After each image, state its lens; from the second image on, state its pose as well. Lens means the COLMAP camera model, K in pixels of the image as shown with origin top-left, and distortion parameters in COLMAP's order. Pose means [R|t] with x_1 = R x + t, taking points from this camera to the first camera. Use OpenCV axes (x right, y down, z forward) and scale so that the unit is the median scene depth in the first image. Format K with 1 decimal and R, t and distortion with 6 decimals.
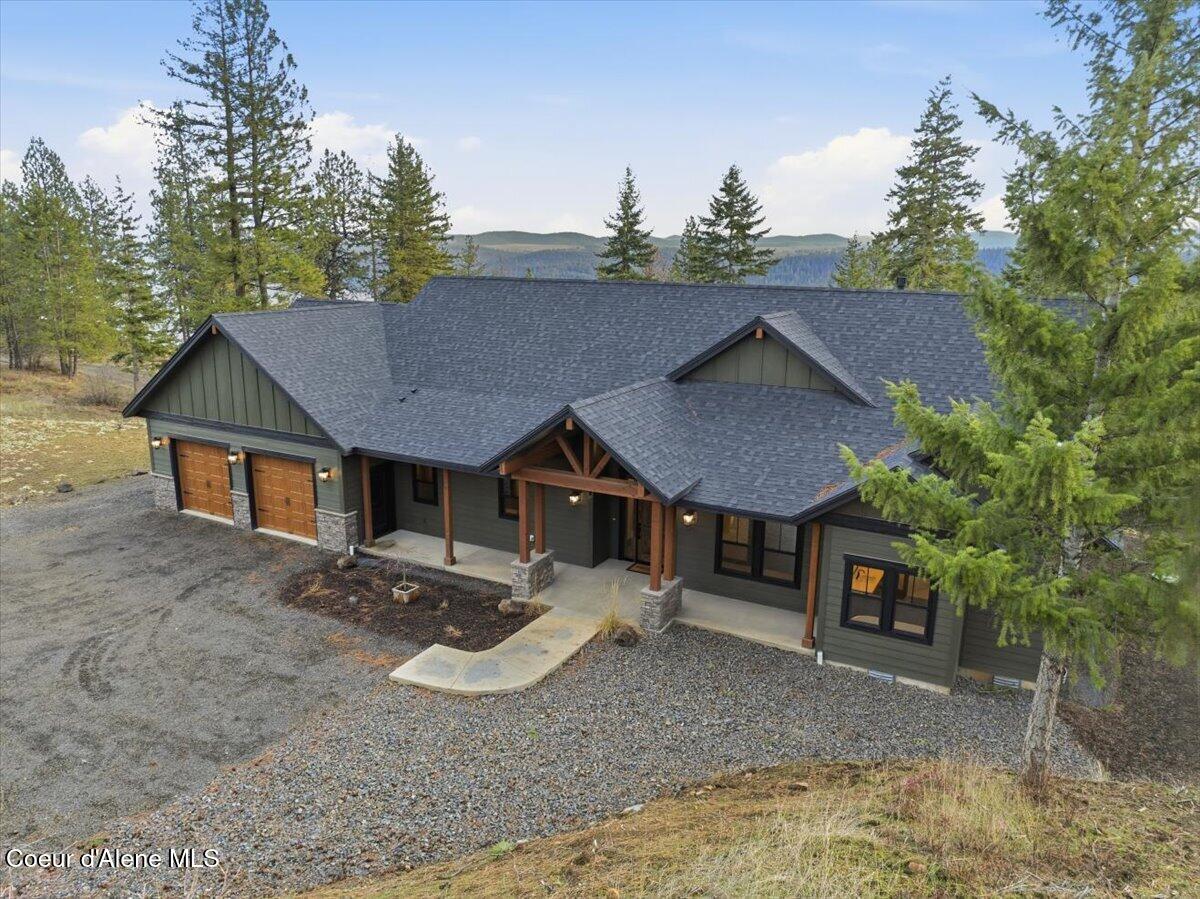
lens RADIAL K [[849.5, 0, 603.0], [0, 849.5, 447.9], [0, 0, 1]] dist [-0.033647, -0.009521]
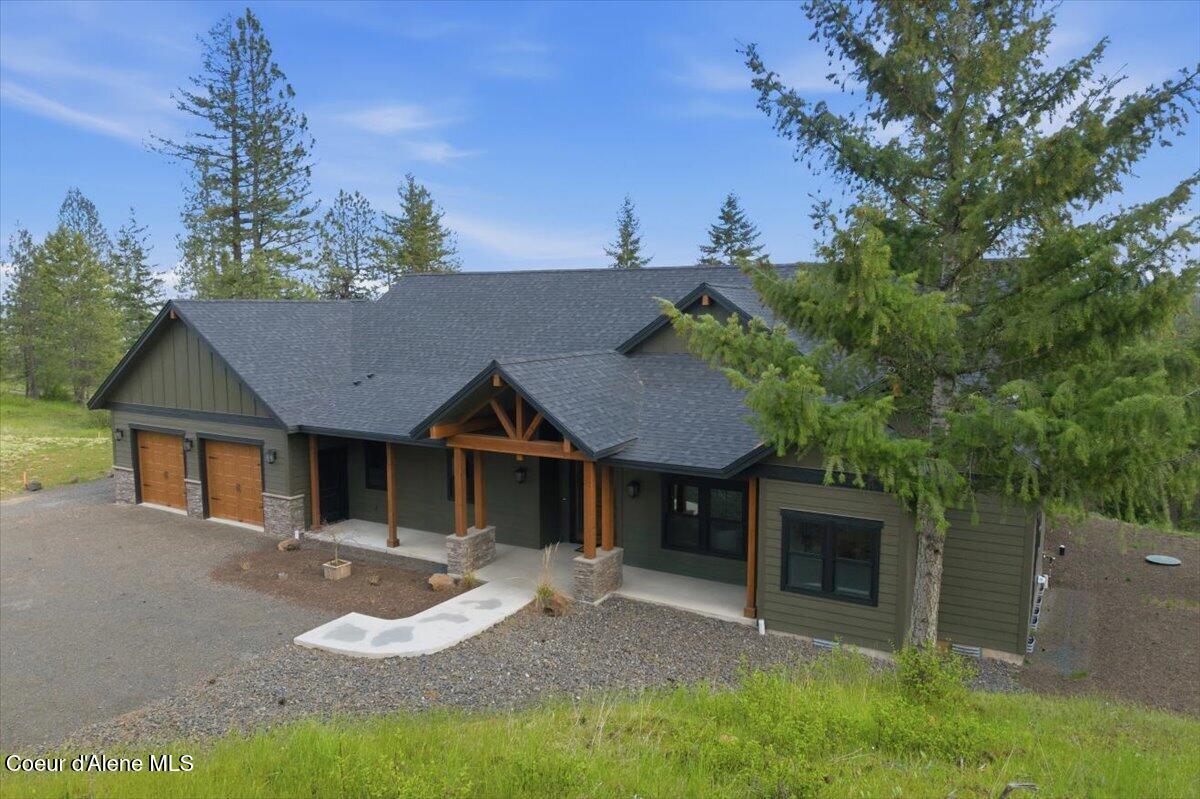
lens RADIAL K [[848.1, 0, 602.1], [0, 848.1, 394.2], [0, 0, 1]] dist [-0.037552, 0.002851]
pose [[0.999196, -0.010249, -0.038761, 0.087551], [0.005259, 0.991926, -0.126708, 0.081595], [0.039746, 0.126402, 0.991183, 0.034944]]
